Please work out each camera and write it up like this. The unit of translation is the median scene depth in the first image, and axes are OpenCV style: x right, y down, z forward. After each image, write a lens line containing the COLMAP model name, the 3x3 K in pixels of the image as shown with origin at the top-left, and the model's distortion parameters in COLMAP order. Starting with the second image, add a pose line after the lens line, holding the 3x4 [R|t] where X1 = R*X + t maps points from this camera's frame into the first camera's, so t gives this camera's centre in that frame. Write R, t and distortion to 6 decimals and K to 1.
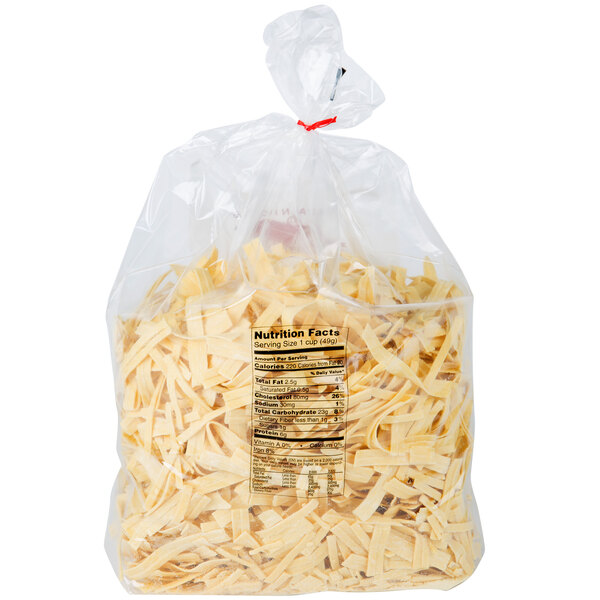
lens RADIAL K [[2143.4, 0, 299.5], [0, 2143.4, 300.1], [0, 0, 1]] dist [0.022545, 0.000000]
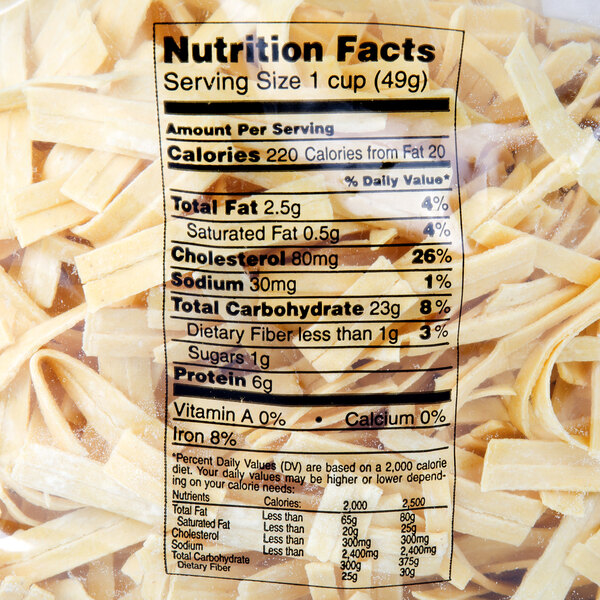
lens RADIAL K [[2143.4, 0, 301.0], [0, 2143.4, 300.0], [0, 0, 1]] dist [0.022545, 0.000000]
pose [[0.999480, -0.006935, -0.031483, 0.008412], [0.003669, 0.994712, -0.102637, 0.082842], [0.032028, 0.102469, 0.994220, 0.675606]]
